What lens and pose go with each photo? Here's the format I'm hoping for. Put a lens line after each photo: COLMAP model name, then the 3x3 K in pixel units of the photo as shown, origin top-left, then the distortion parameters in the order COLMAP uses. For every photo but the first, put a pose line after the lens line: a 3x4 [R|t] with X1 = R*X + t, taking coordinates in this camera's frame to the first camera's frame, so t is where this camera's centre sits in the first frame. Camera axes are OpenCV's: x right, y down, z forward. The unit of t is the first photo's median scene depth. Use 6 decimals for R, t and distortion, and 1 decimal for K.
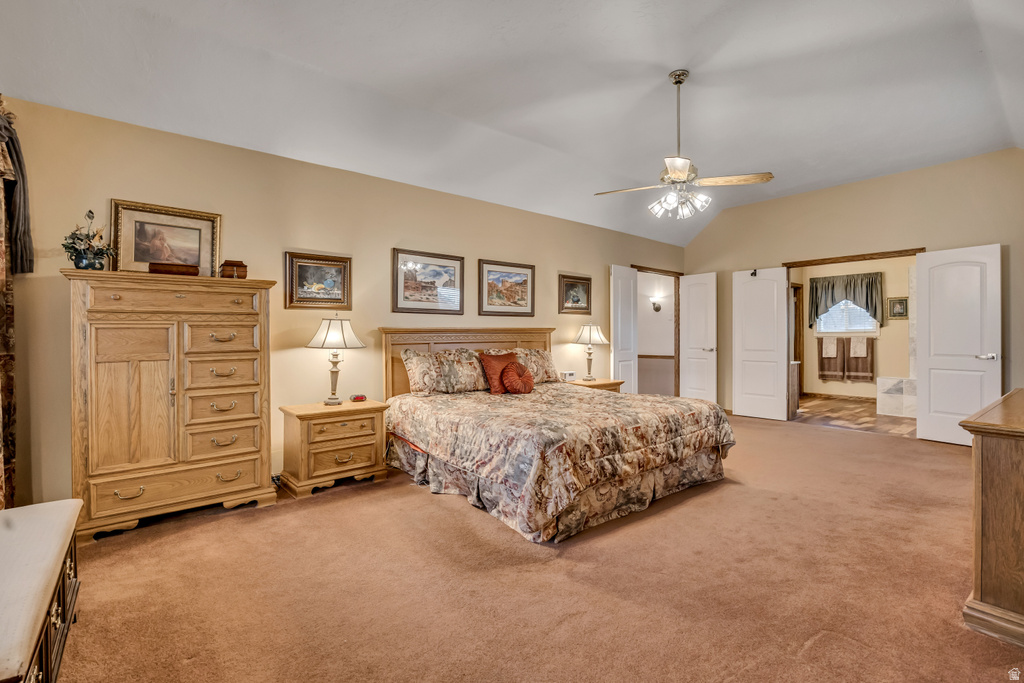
lens RADIAL K [[448.9, 0, 520.1], [0, 448.9, 333.3], [0, 0, 1]] dist [0.000221, 0.000269]
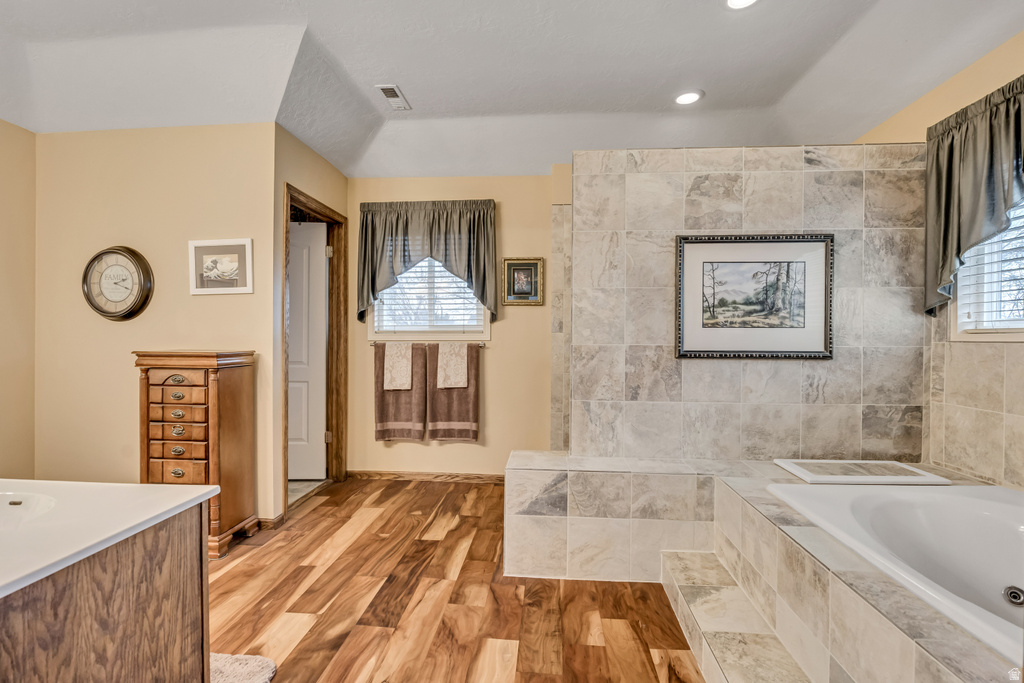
lens RADIAL K [[518.0, 0, 516.2], [0, 518.0, 331.8], [0, 0, 1]] dist [0.009284, 0.000312]
pose [[0.690806, 0.003346, 0.723032, 0.418828], [-0.010743, 0.999926, 0.005636, -0.005744], [-0.722960, -0.011661, 0.690792, 0.590119]]
